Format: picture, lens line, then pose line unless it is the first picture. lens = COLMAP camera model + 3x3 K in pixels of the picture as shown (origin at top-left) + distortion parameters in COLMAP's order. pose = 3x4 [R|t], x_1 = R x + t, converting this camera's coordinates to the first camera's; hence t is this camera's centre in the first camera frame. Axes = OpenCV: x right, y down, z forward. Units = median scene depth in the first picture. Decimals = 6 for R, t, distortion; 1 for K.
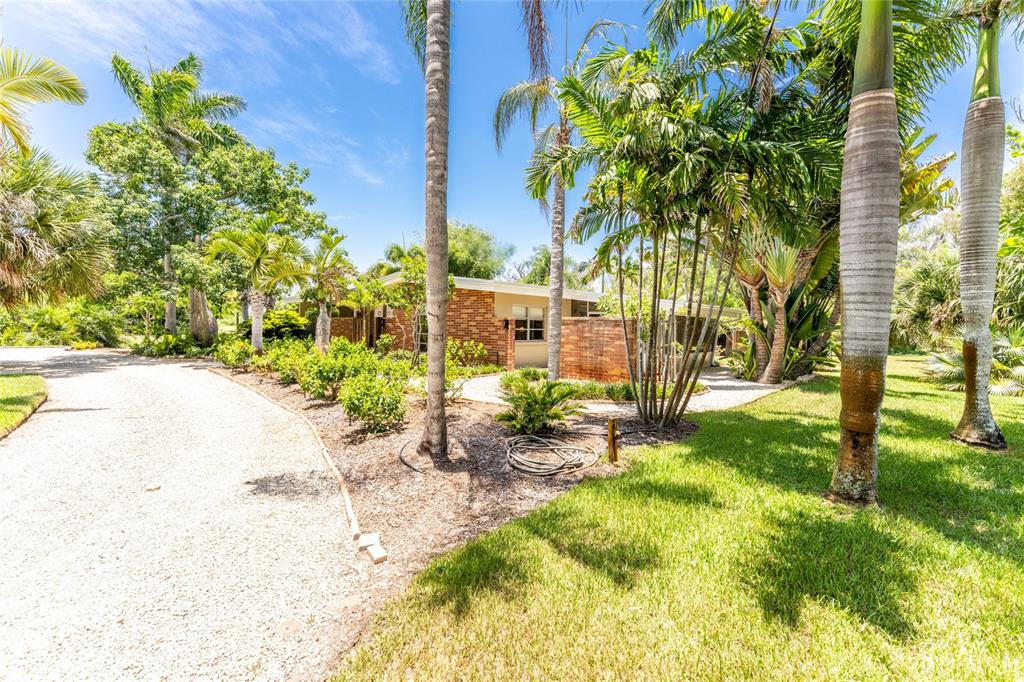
lens RADIAL K [[435.6, 0, 513.1], [0, 435.6, 358.7], [0, 0, 1]] dist [0.002608, -0.002445]
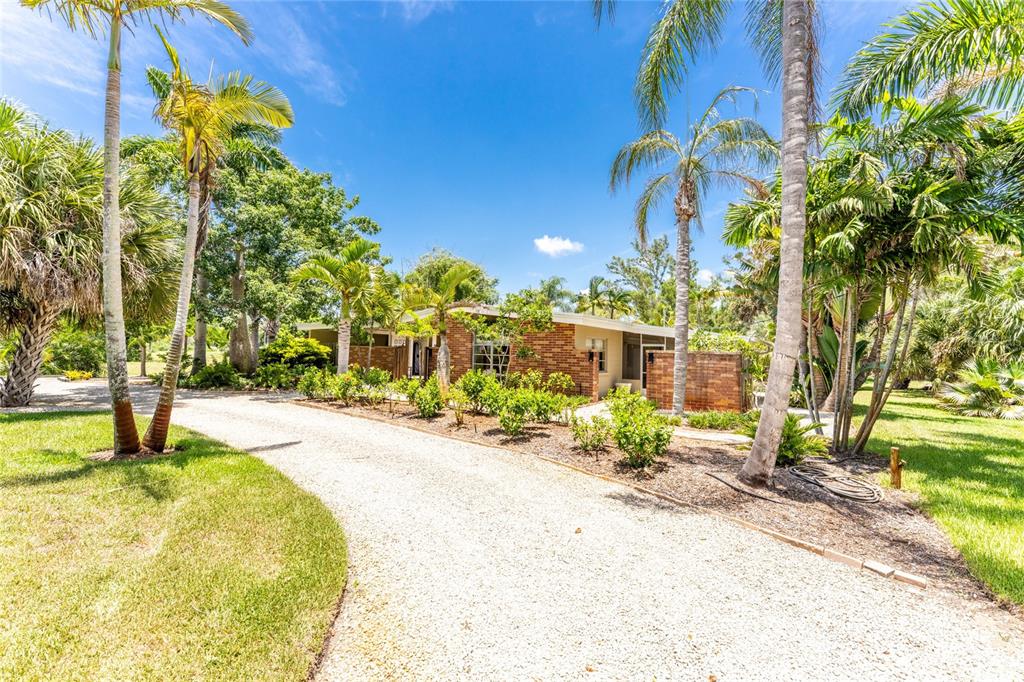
lens RADIAL K [[435.6, 0, 516.8], [0, 435.6, 365.1], [0, 0, 1]] dist [0.002608, -0.002445]
pose [[0.990275, 0.003192, 0.139086, -0.299444], [0.003168, 0.998960, -0.045484, -0.010704], [-0.139087, 0.045482, 0.989235, 0.002730]]
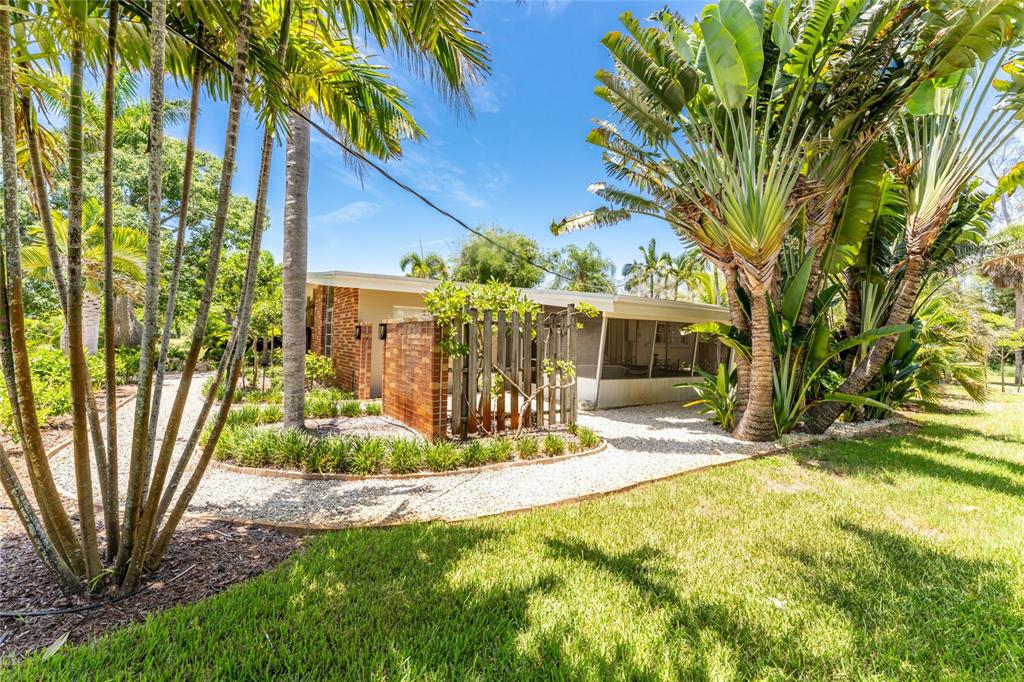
lens RADIAL K [[435.6, 0, 505.8], [0, 435.6, 349.5], [0, 0, 1]] dist [0.002608, -0.002445]
pose [[0.970052, 0.004732, -0.242852, 0.350212], [-0.017972, 0.998468, -0.052333, -0.016231], [0.242233, 0.055130, 0.968651, 0.329956]]
